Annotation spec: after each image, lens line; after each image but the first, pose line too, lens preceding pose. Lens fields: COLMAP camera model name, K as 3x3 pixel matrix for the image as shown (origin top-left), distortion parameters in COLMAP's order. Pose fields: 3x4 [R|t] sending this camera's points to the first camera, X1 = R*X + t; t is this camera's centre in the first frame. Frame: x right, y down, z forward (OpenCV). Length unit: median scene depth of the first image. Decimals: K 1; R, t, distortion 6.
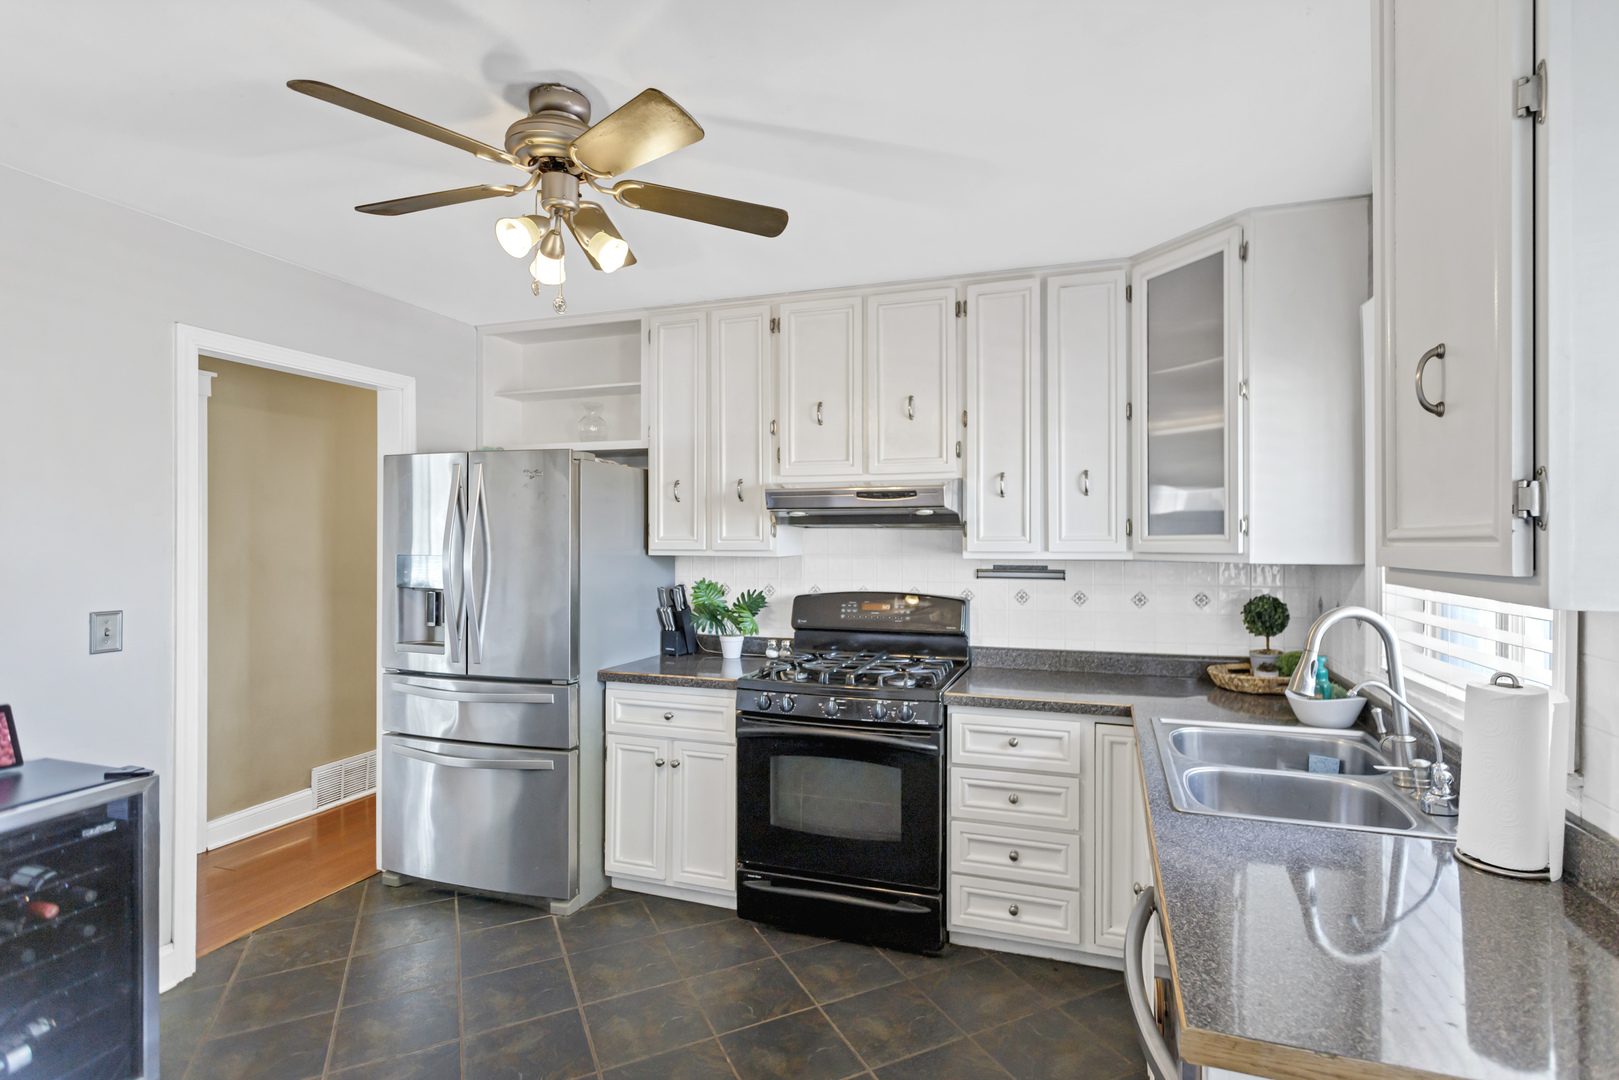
lens RADIAL K [[791.8, 0, 818.0], [0, 791.8, 537.4], [0, 0, 1]] dist [0.001451, 0.000751]
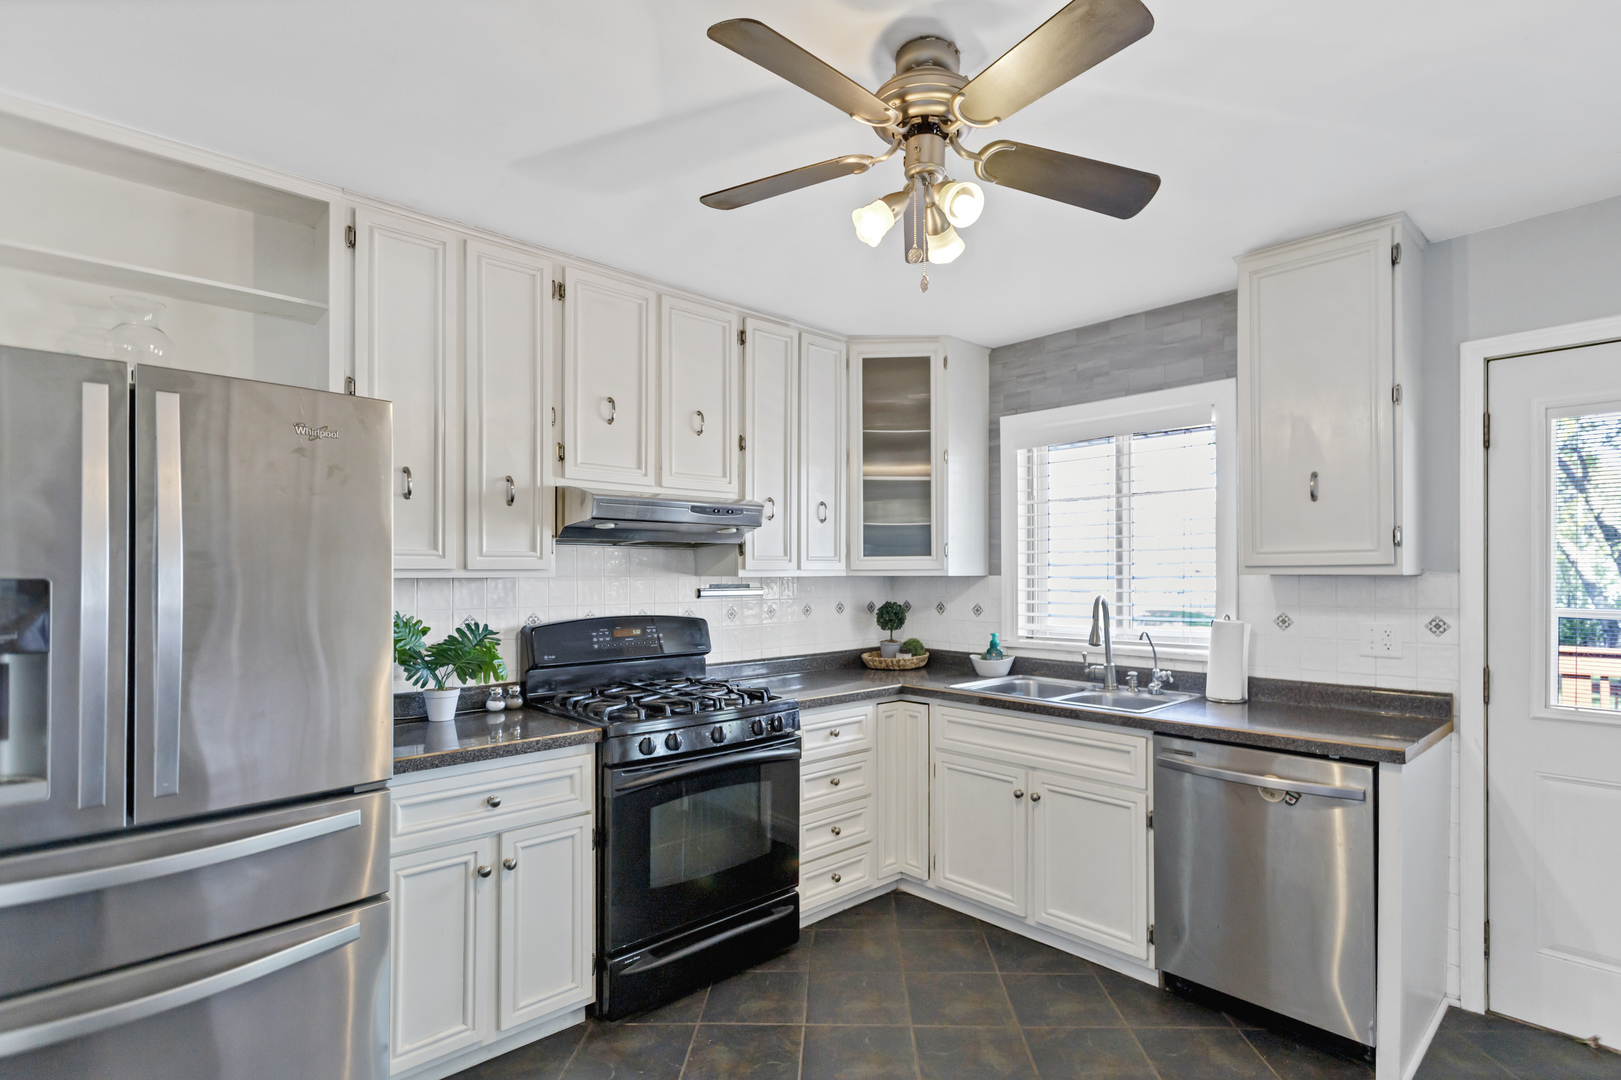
lens RADIAL K [[815.4, 0, 836.7], [0, 815.4, 571.1], [0, 0, 1]] dist [0.000287, 0.000489]
pose [[0.451599, 0.000534, 0.892221, -0.753447], [-0.000767, 1.000000, -0.000210, 0.019988], [-0.892221, -0.000589, 0.451599, 0.423905]]
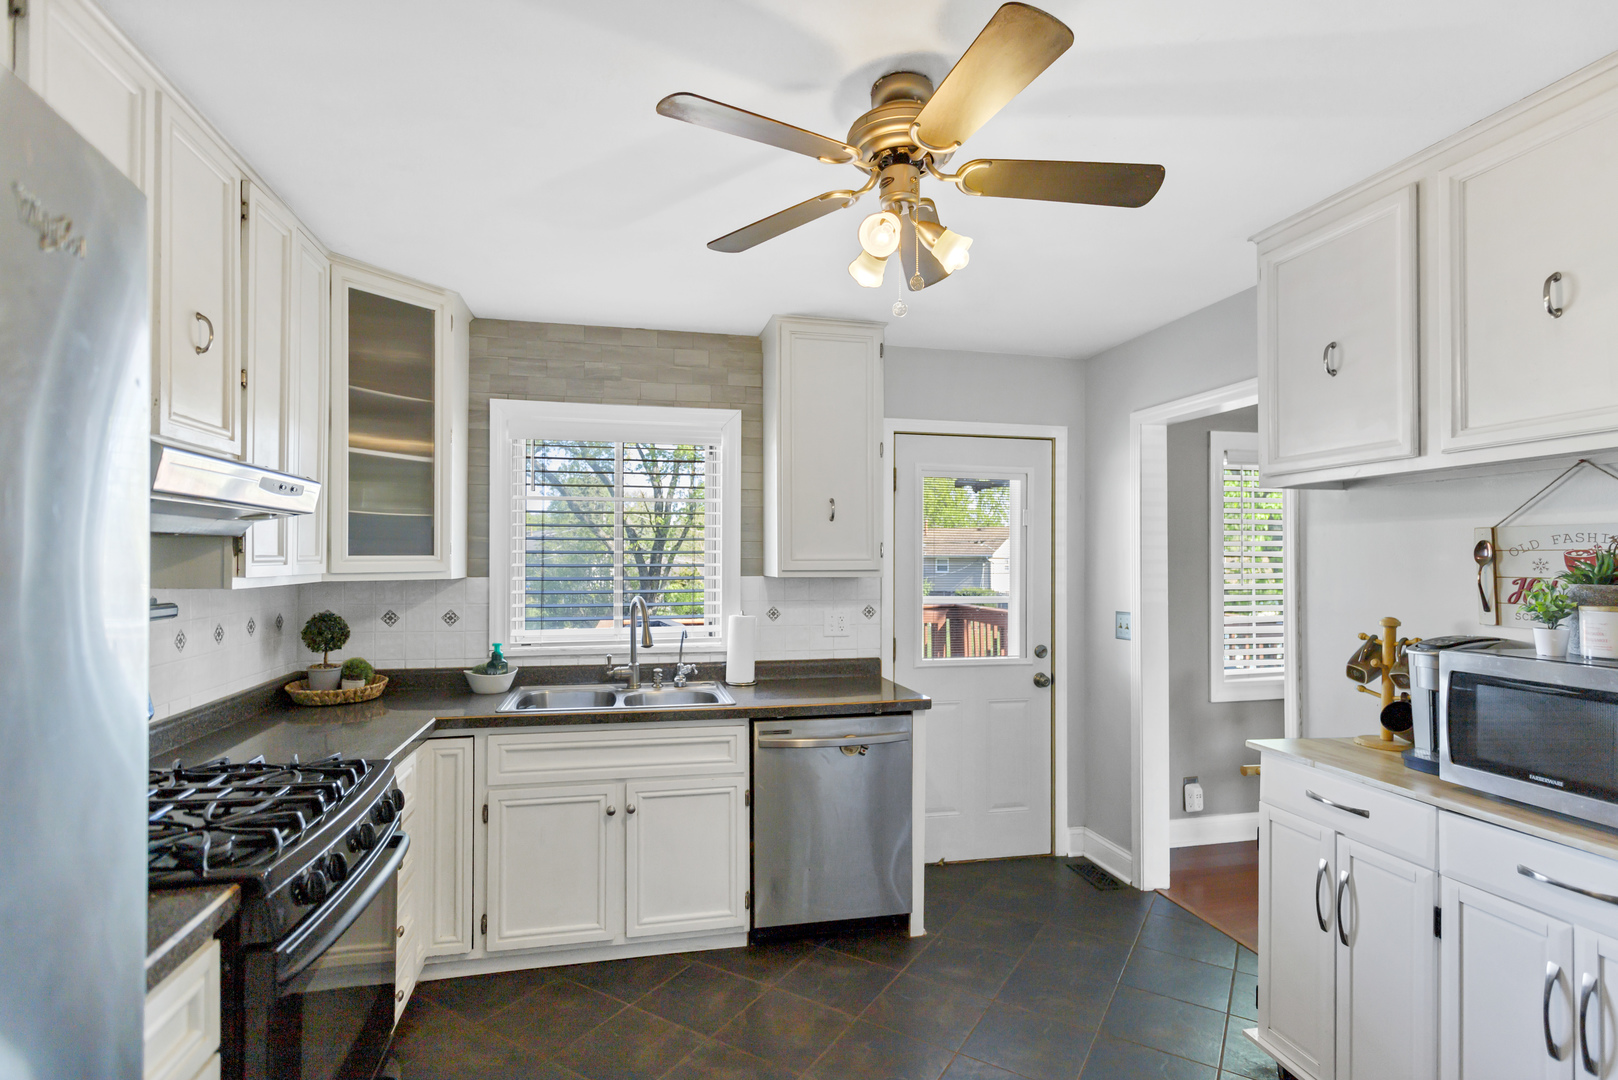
lens RADIAL K [[790.2, 0, 806.2], [0, 790.2, 552.7], [0, 0, 1]] dist [0.002540, 0.000554]
pose [[-0.537690, 0.004315, 0.843132, -0.654176], [-0.006944, 0.999930, -0.009545, -0.000993], [-0.843114, -0.010987, -0.537623, 1.007678]]
